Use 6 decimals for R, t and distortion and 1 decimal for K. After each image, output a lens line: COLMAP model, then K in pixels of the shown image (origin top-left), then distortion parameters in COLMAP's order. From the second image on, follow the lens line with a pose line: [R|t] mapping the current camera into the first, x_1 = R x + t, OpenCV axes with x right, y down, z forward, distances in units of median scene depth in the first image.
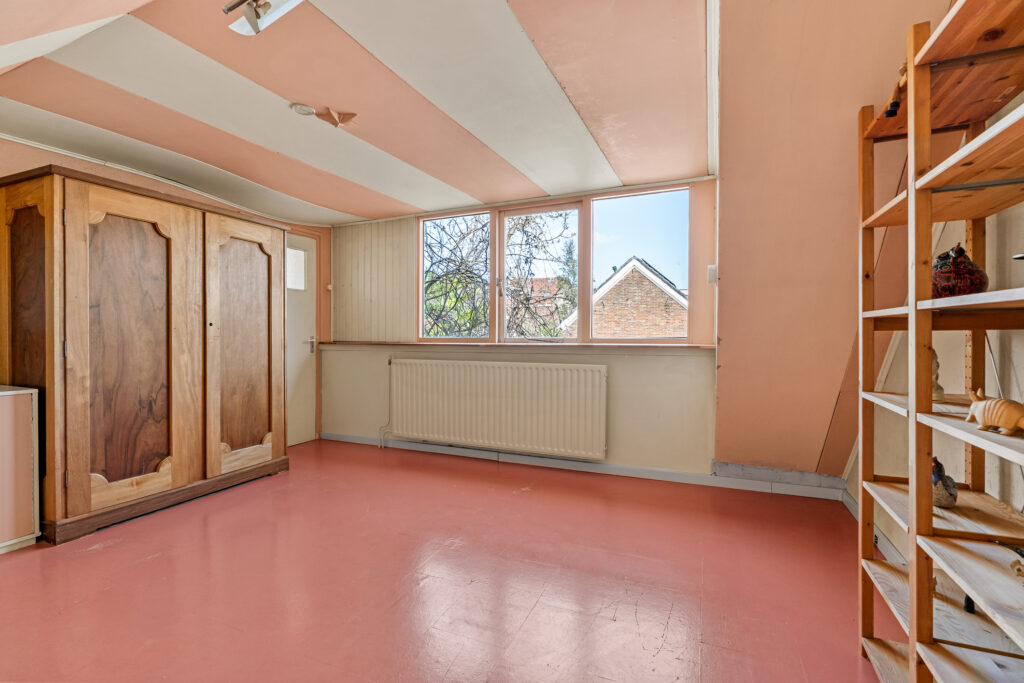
lens RADIAL K [[476.9, 0, 511.3], [0, 476.9, 339.0], [0, 0, 1]] dist [0.019663, 0.000136]
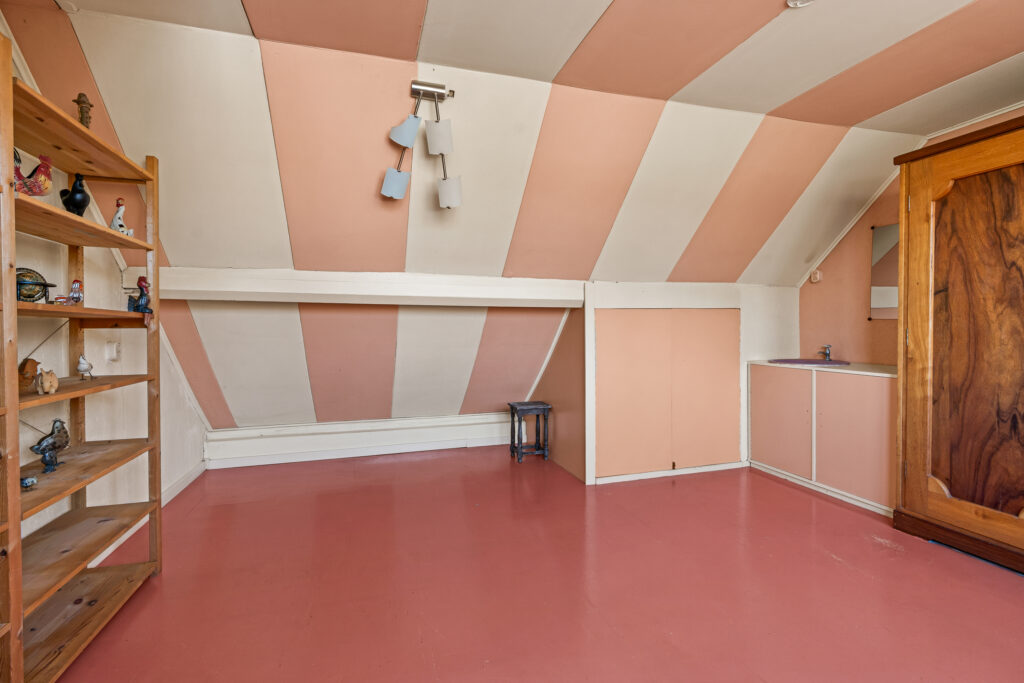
lens RADIAL K [[476.9, 0, 510.2], [0, 476.9, 335.8], [0, 0, 1]] dist [0.019663, 0.000136]
pose [[-0.764120, 0.016824, -0.644855, 0.307270], [-0.000109, 0.999656, 0.026210, -0.008185], [0.645074, 0.020098, -0.763856, 1.136895]]
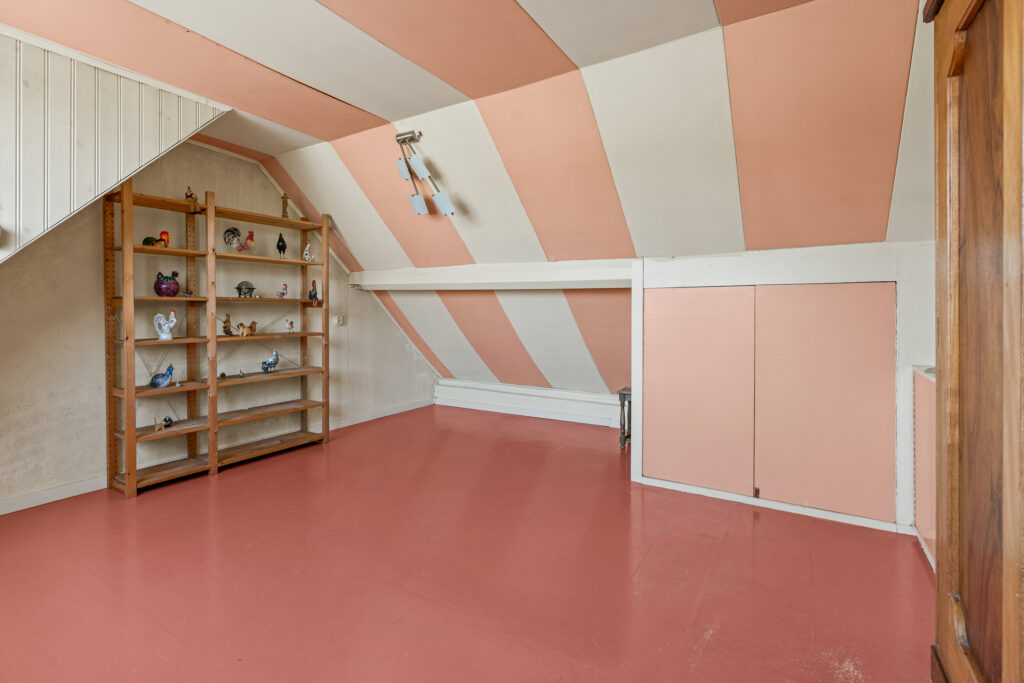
lens RADIAL K [[476.9, 0, 497.2], [0, 476.9, 307.6], [0, 0, 1]] dist [0.019663, 0.000136]
pose [[-0.988049, -0.002403, 0.154121, -0.487695], [-0.001877, 0.999992, 0.003558, -0.004610], [-0.154128, 0.003226, -0.988046, 1.495764]]
